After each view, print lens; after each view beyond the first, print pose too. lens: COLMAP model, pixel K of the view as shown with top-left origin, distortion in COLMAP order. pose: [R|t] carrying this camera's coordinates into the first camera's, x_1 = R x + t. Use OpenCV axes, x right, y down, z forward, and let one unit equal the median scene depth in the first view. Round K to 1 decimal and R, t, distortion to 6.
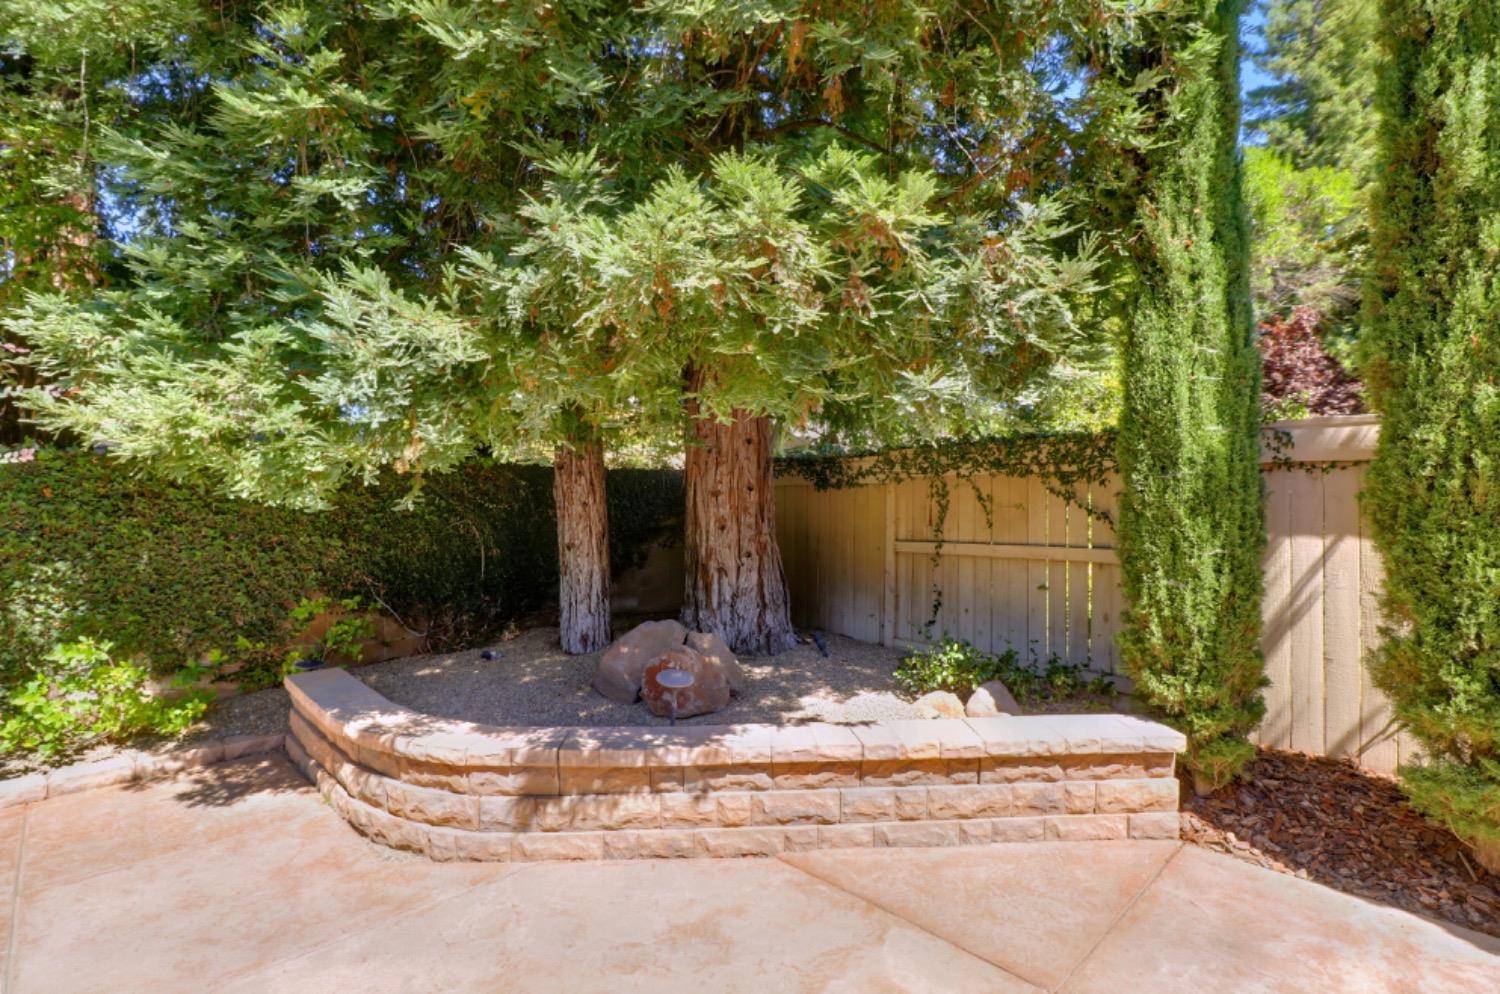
lens RADIAL K [[712.9, 0, 750.7], [0, 712.9, 503.4], [0, 0, 1]] dist [-0.001119, 0.000134]
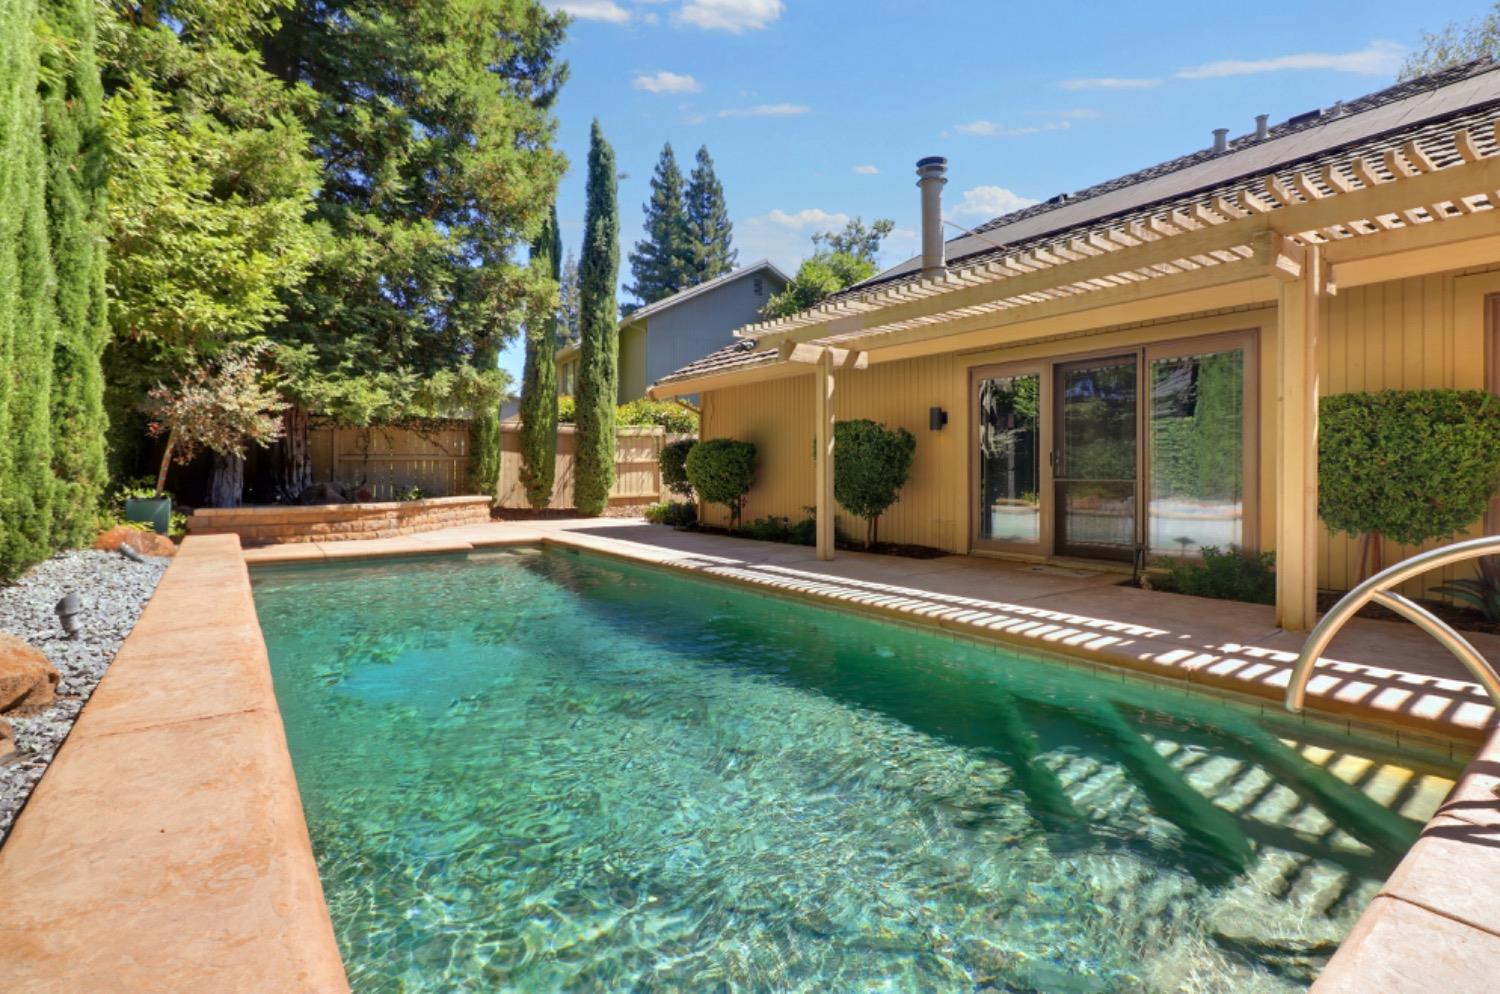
lens RADIAL K [[685.4, 0, 753.1], [0, 685.4, 476.7], [0, 0, 1]] dist [-0.000783, 0.000457]
pose [[0.102037, 0.003863, 0.994773, -3.086210], [0.008493, 0.999953, -0.004755, 0.238579], [-0.994744, 0.008934, 0.102000, -0.882322]]
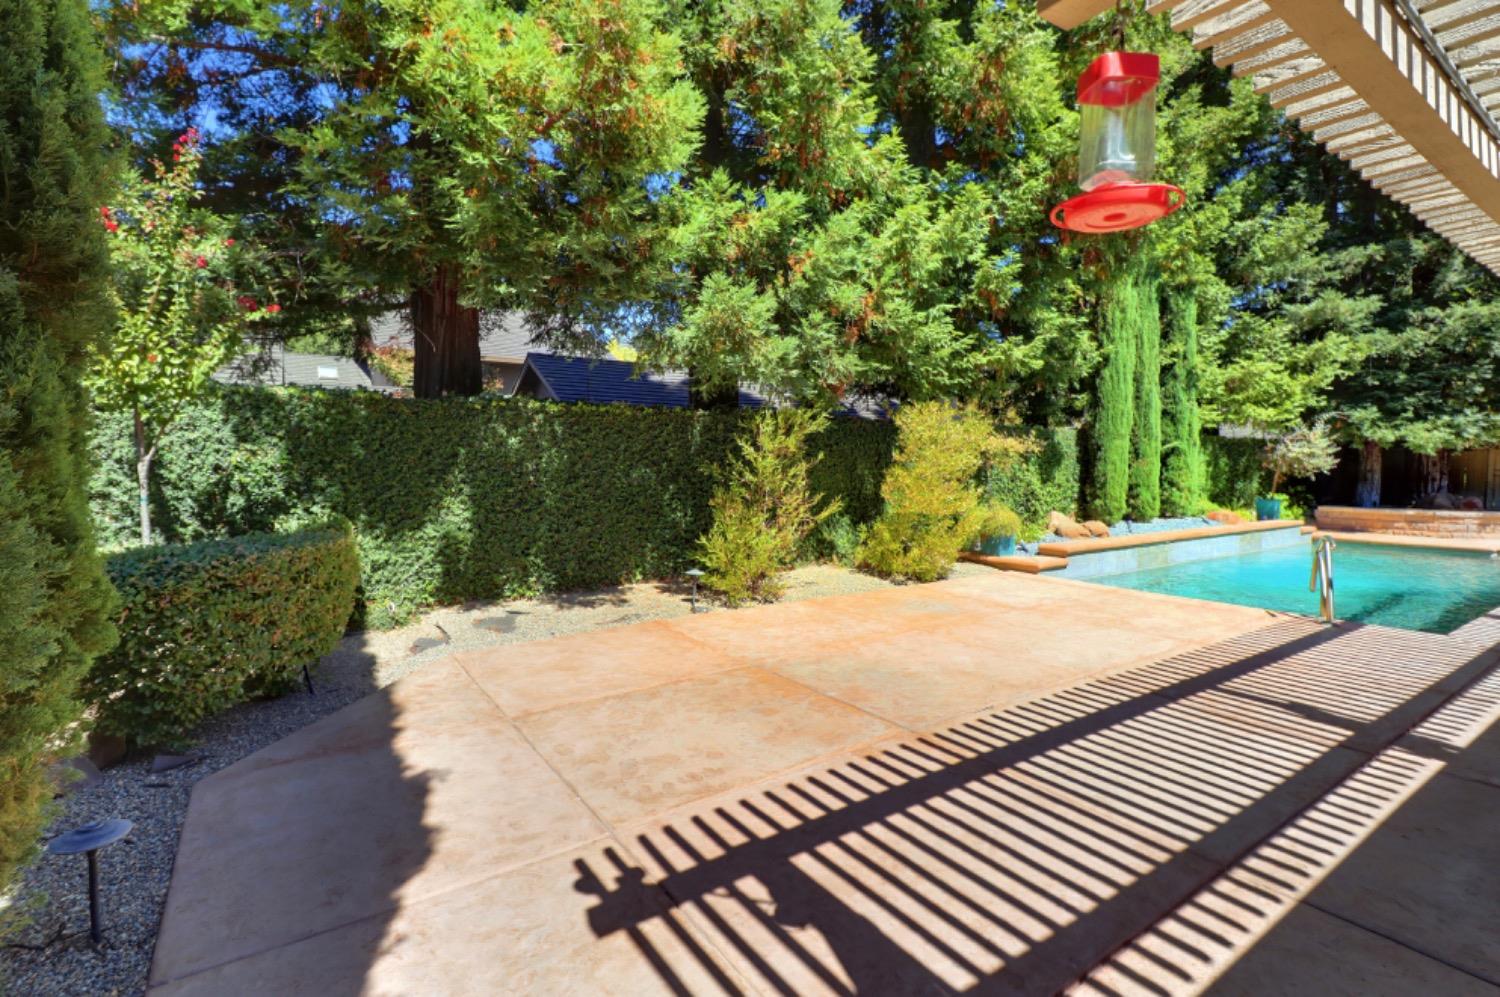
lens RADIAL K [[685.4, 0, 753.1], [0, 685.4, 478.2], [0, 0, 1]] dist [-0.000783, 0.000457]
pose [[0.986435, 0.014680, -0.163495, -3.618014], [-0.013353, 0.999868, 0.009215, 0.153038], [0.163609, -0.006907, 0.986501, -3.414341]]
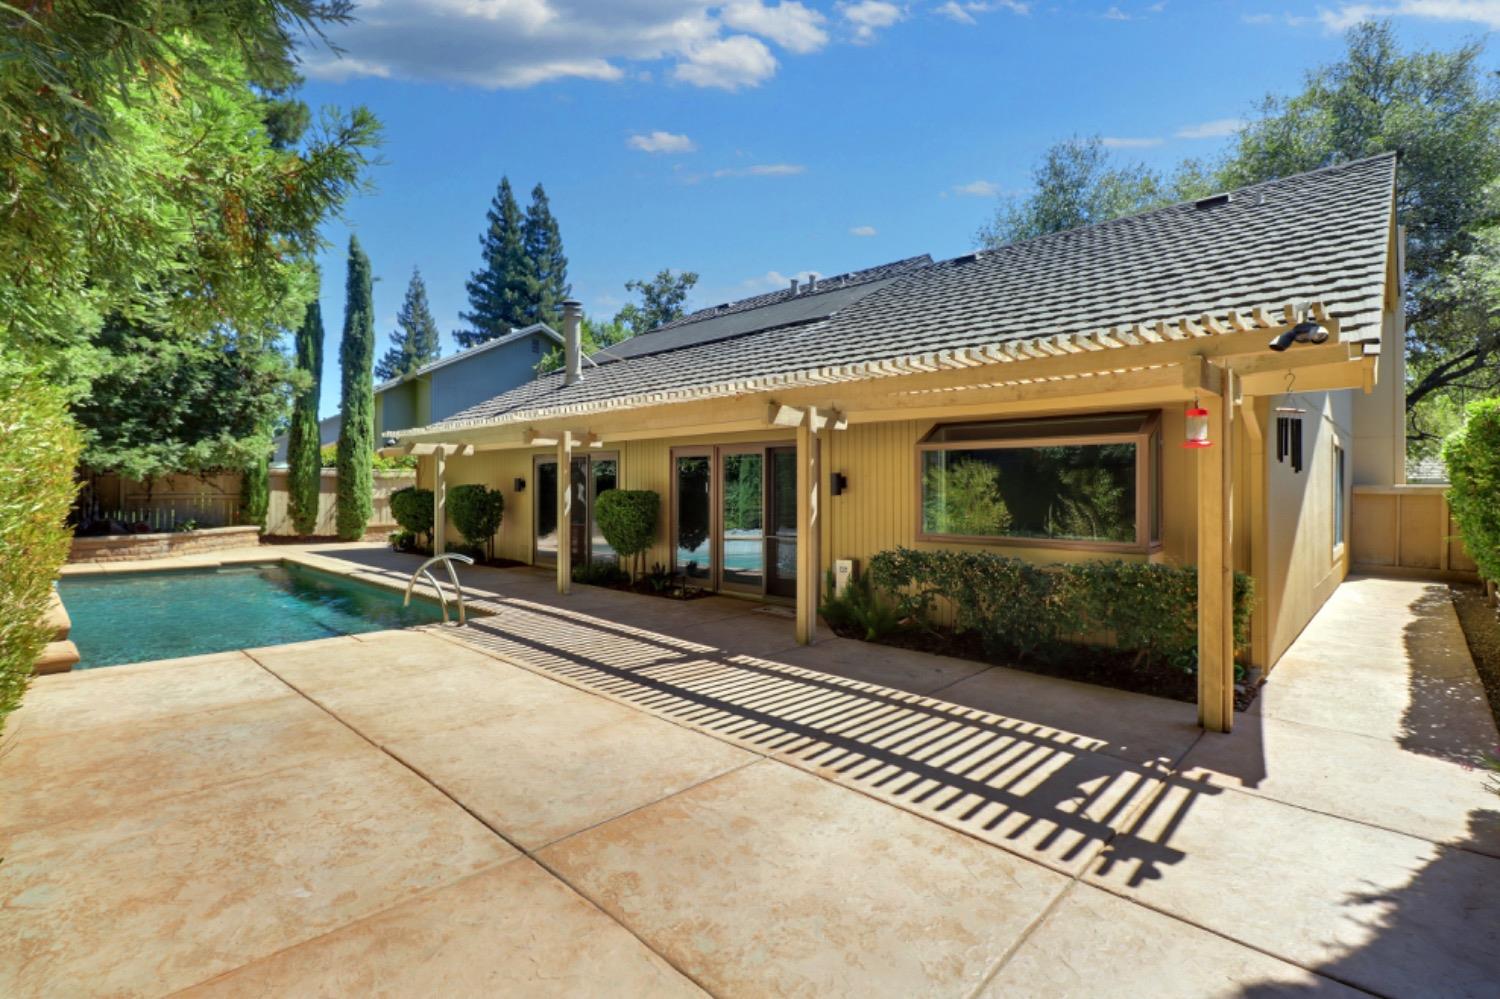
lens RADIAL K [[697.9, 0, 732.7], [0, 697.9, 493.7], [0, 0, 1]] dist [0.030755, -0.007226]
pose [[-0.033927, 0.003581, 0.999418, -4.676563], [0.003431, 0.999988, -0.003466, 0.109120], [-0.999418, 0.003312, -0.033939, -2.297510]]
